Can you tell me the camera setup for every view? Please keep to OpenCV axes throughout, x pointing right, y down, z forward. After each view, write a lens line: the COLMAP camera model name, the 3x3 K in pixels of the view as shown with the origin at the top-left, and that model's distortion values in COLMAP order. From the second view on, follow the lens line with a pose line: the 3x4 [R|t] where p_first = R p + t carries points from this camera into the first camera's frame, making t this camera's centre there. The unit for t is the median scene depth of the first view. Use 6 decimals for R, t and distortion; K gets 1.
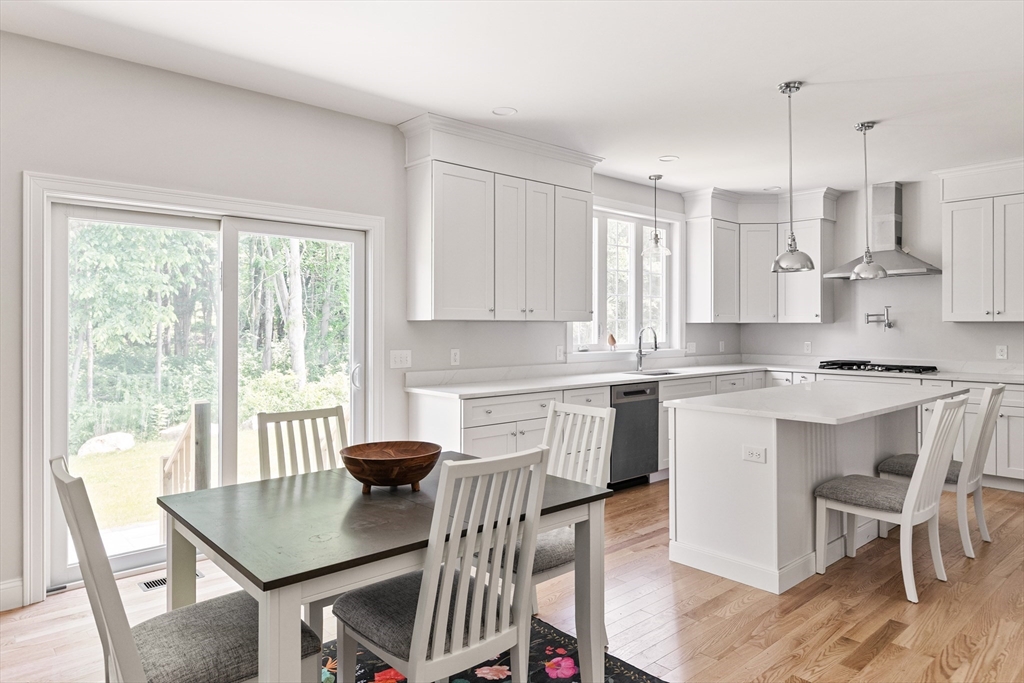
lens RADIAL K [[662.6, 0, 505.6], [0, 662.6, 328.8], [0, 0, 1]] dist [0.002661, 0.000392]
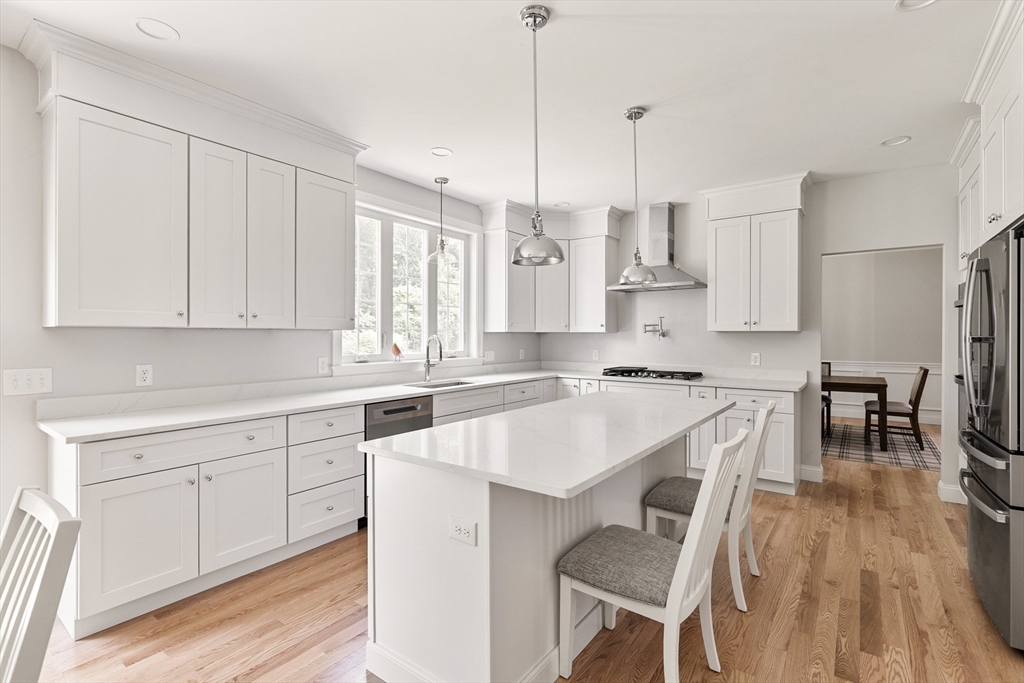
lens RADIAL K [[476.1, 0, 512.0], [0, 476.1, 341.5], [0, 0, 1]] dist [-0.001081, -0.000926]
pose [[0.978990, -0.001950, 0.203898, 0.185896], [0.000034, 0.999956, 0.009402, -0.001509], [-0.203908, -0.009197, 0.978947, 0.300688]]
